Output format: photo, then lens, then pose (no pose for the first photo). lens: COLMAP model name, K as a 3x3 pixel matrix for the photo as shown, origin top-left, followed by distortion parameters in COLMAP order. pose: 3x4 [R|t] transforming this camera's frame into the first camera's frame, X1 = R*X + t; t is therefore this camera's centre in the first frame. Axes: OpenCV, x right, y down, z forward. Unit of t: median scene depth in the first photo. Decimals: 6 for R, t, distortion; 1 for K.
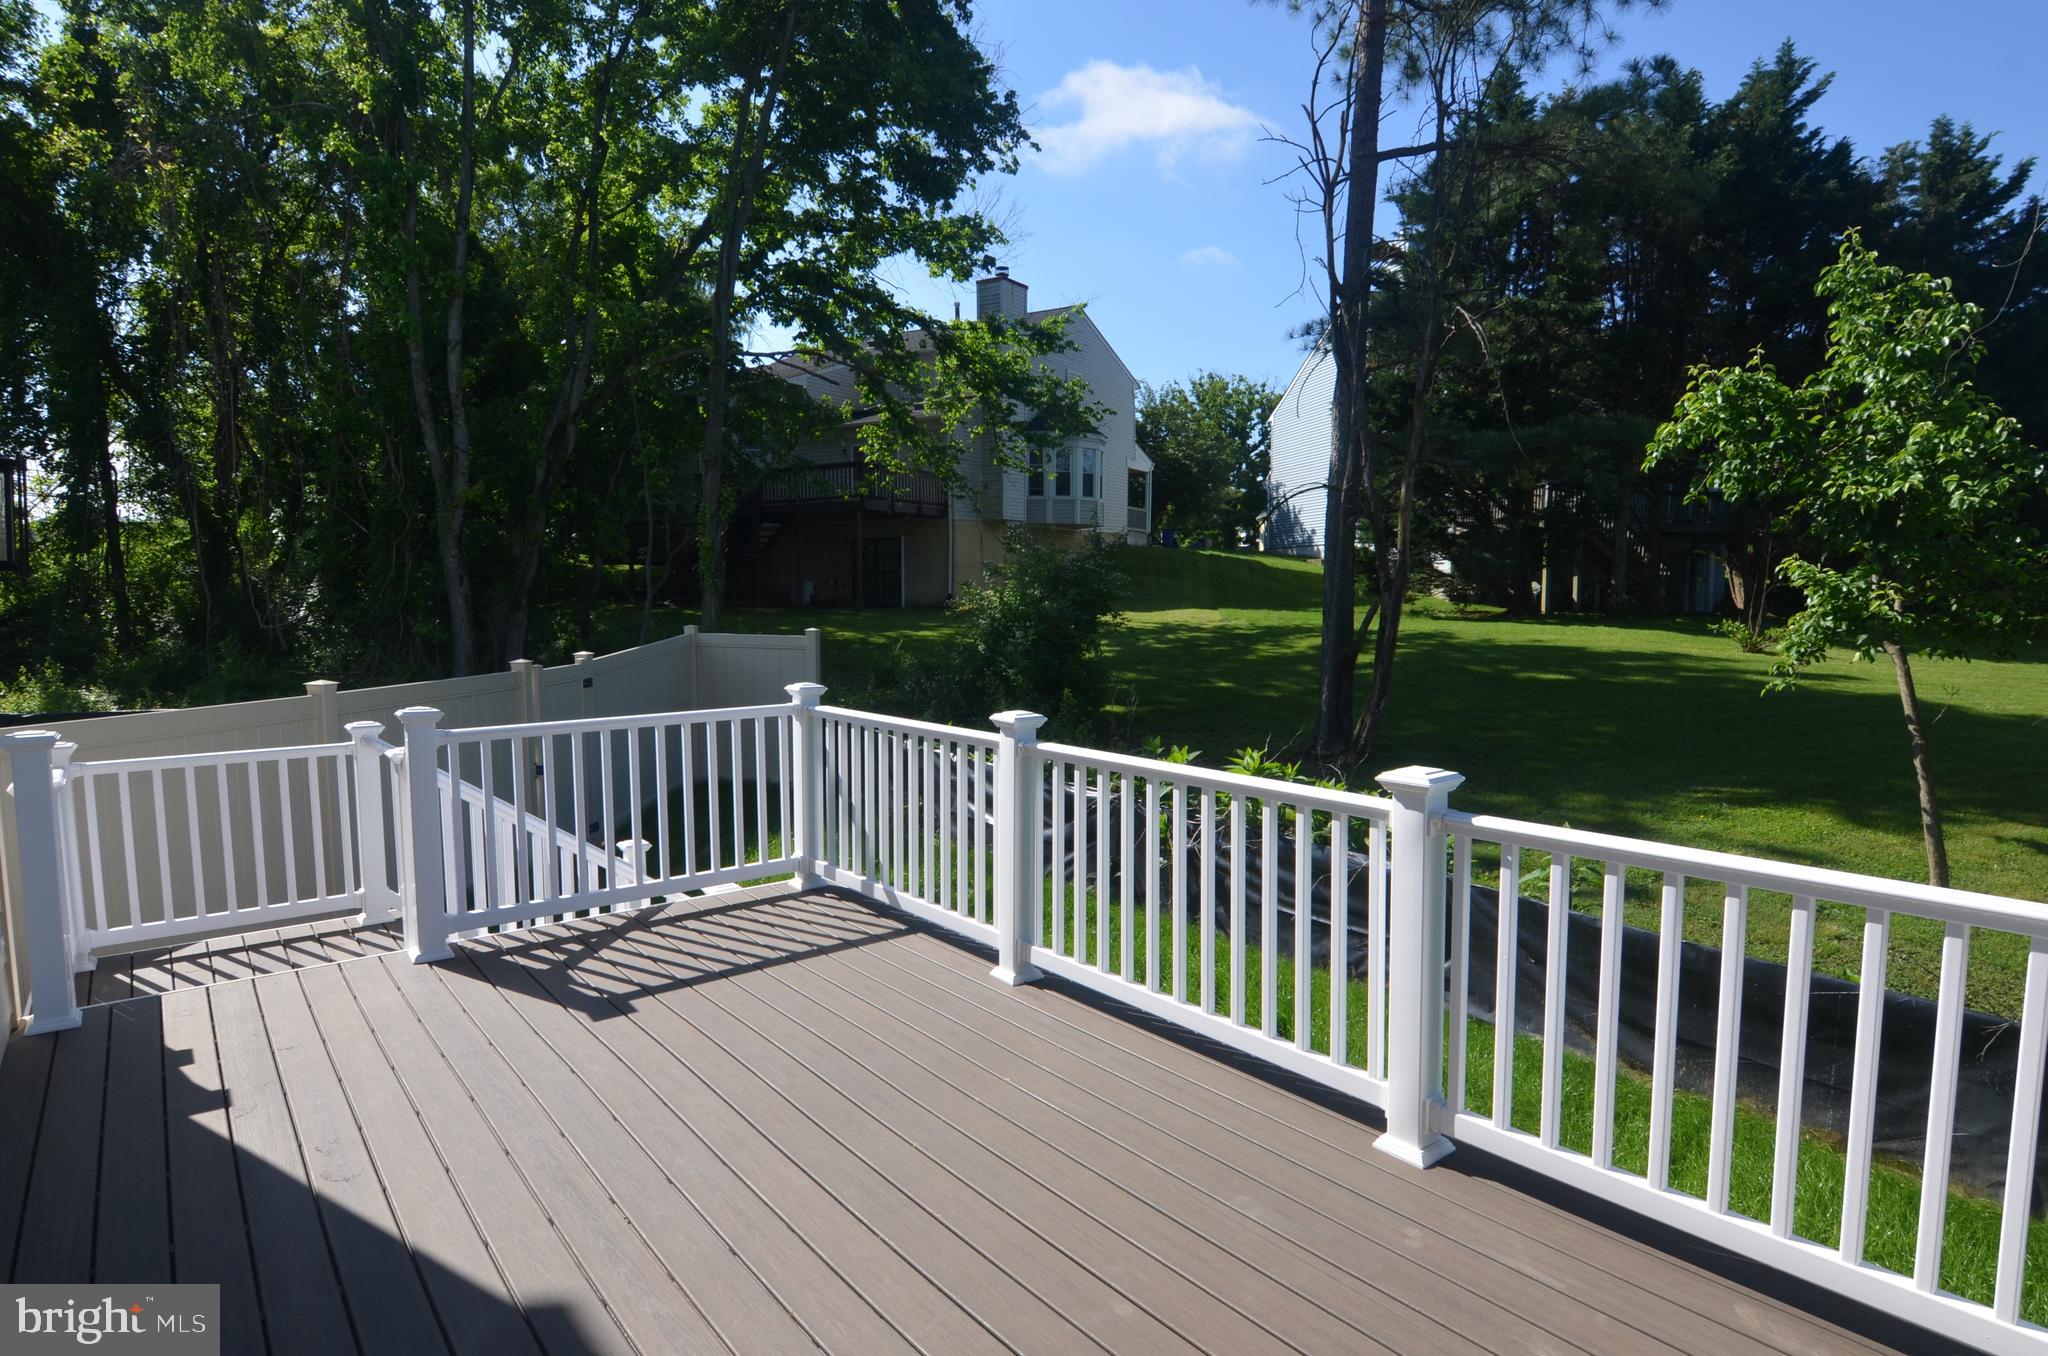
lens RADIAL K [[1083.1, 0, 1024.0], [0, 1083.1, 678.0], [0, 0, 1]] dist [0.000639, -0.014575]
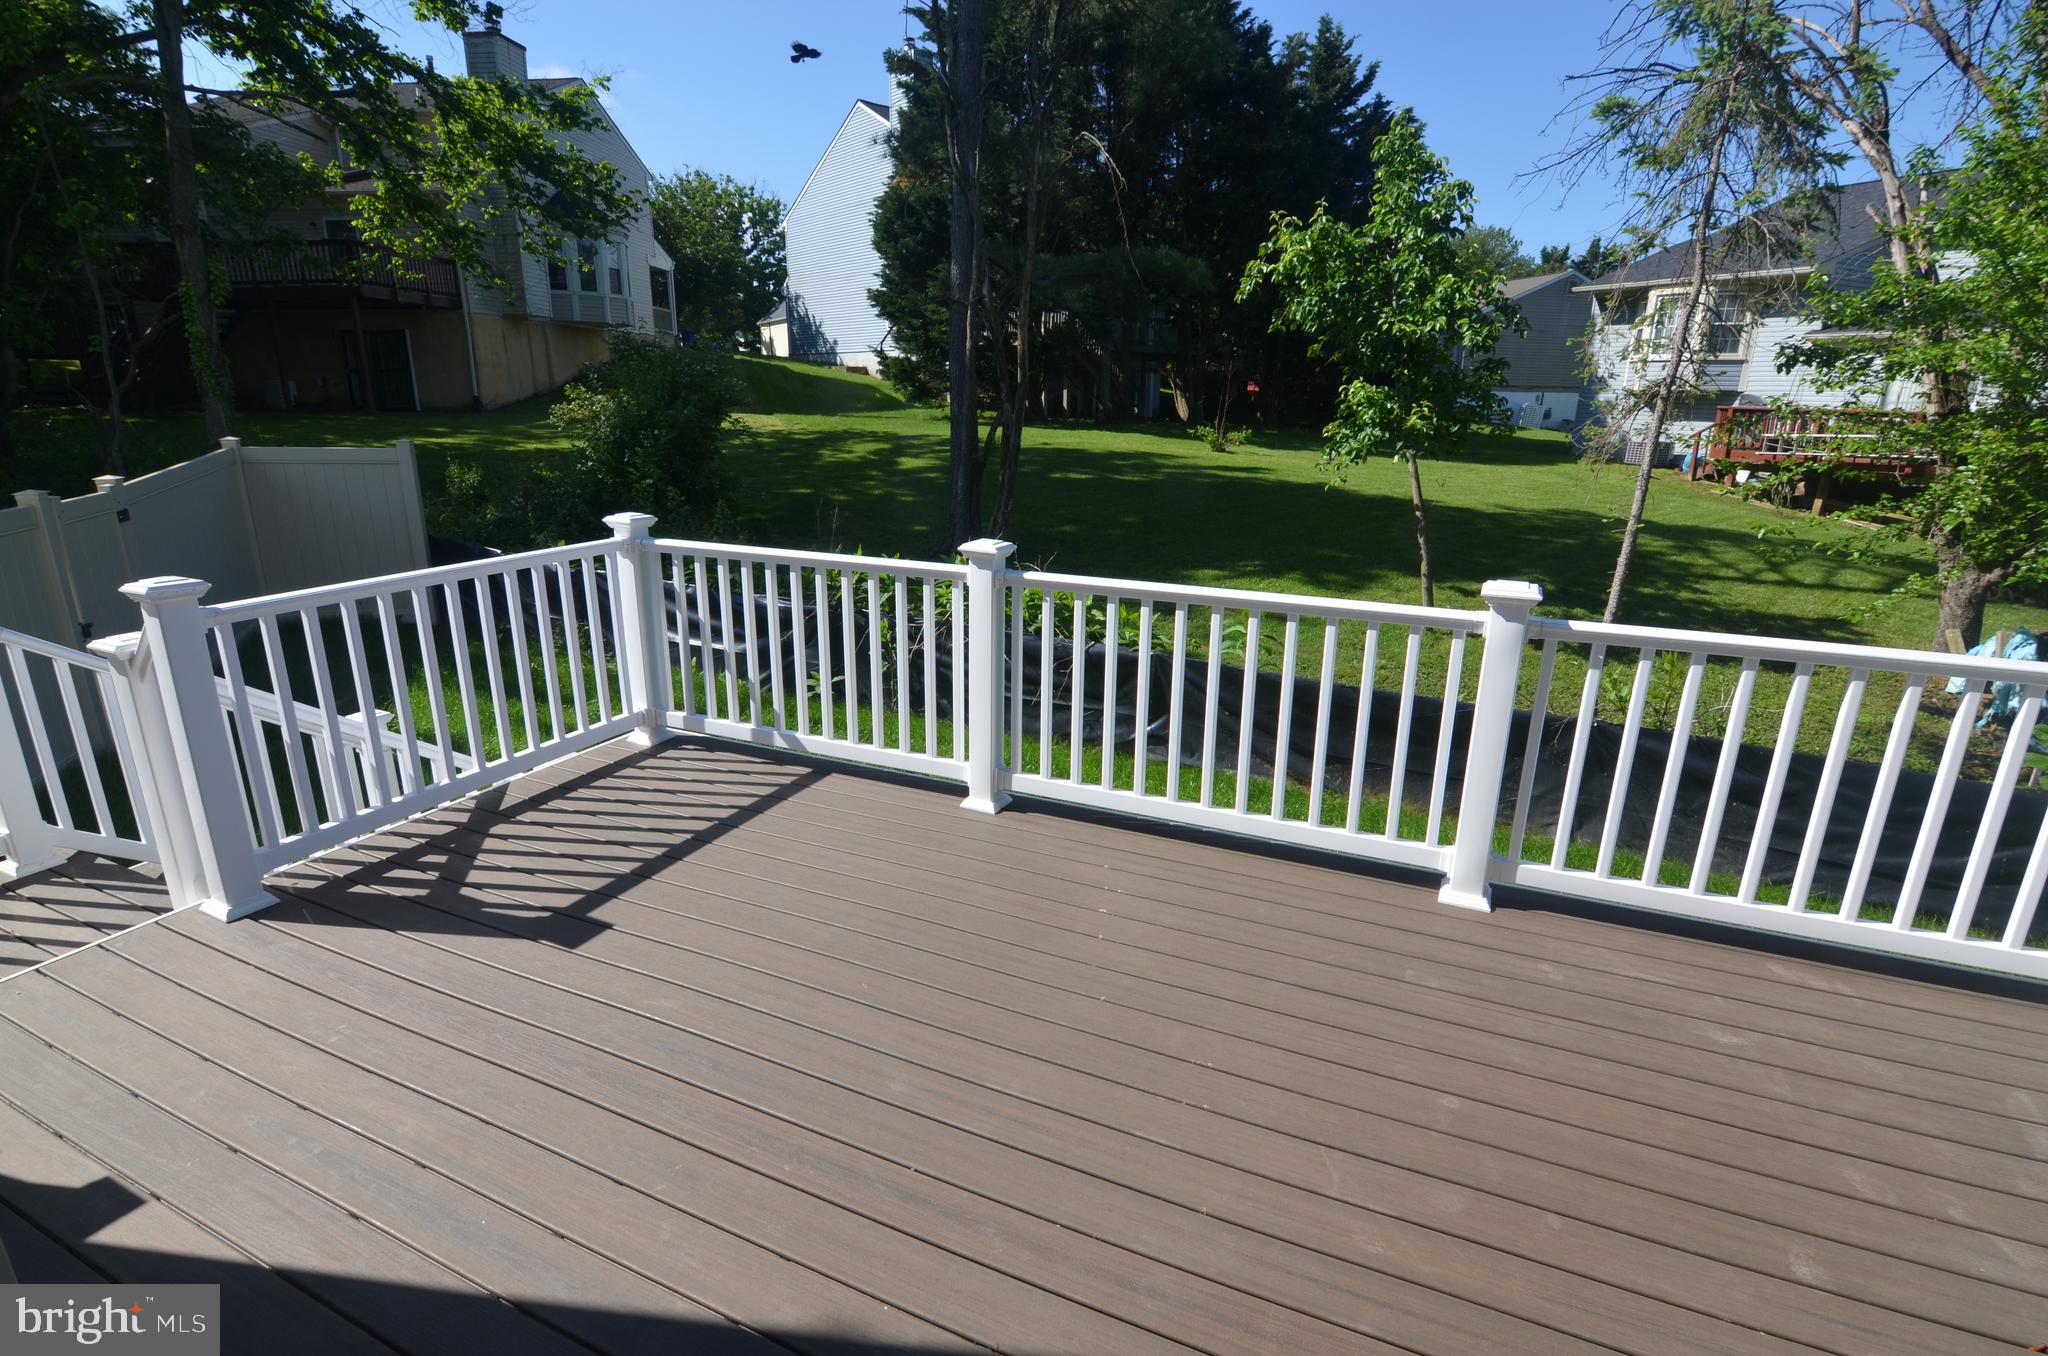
lens RADIAL K [[964.2, 0, 1024.0], [0, 964.2, 678.0], [0, 0, 1]] dist [-0.004450, -0.012075]
pose [[0.895396, -0.112818, 0.430742, -0.144598], [0.022654, 0.977659, 0.208972, -0.011205], [-0.444695, -0.177355, 0.877948, 0.089477]]
